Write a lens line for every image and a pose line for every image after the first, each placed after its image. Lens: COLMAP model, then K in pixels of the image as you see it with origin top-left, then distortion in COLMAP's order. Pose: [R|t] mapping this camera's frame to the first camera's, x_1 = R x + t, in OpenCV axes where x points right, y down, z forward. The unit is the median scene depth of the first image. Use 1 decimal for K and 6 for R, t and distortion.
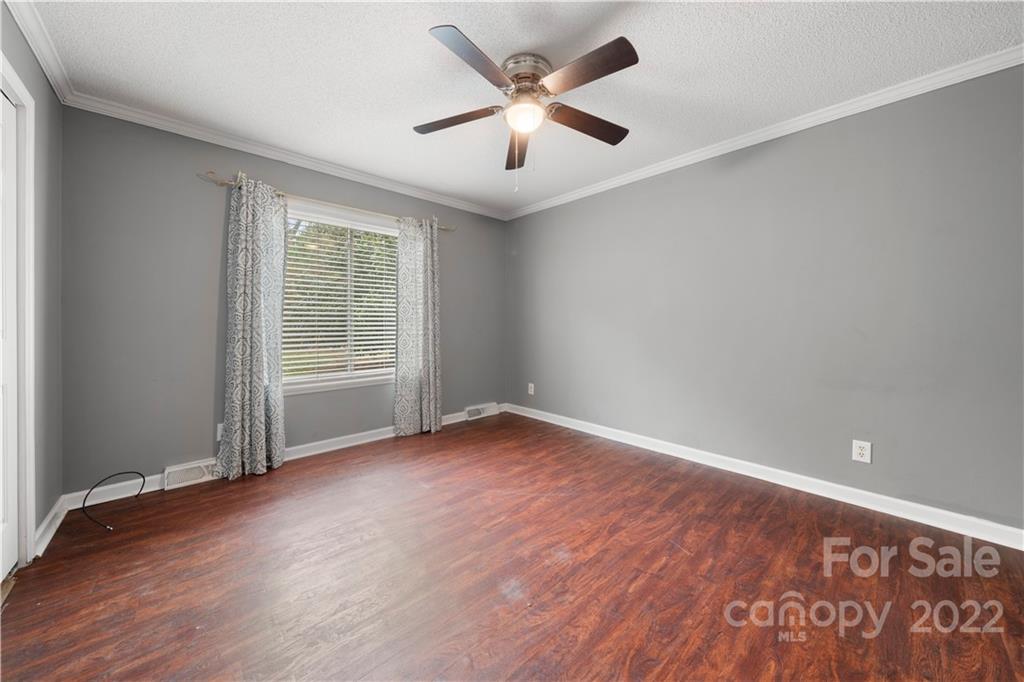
lens RADIAL K [[349.6, 0, 502.5], [0, 349.6, 323.5], [0, 0, 1]] dist [-0.003360, -0.000567]
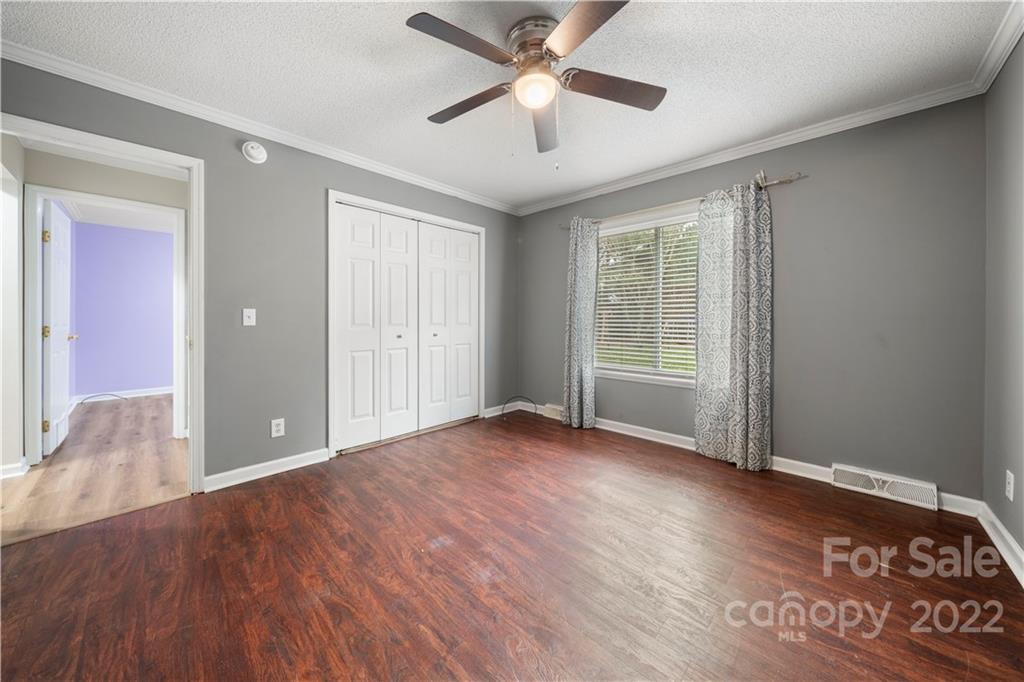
lens RADIAL K [[349.6, 0, 513.2], [0, 349.6, 319.6], [0, 0, 1]] dist [-0.003360, -0.000567]
pose [[0.083899, -0.000540, -0.996474, 1.149979], [-0.005545, 0.999984, -0.001008, -0.000685], [0.996459, 0.005611, 0.083895, 1.055509]]
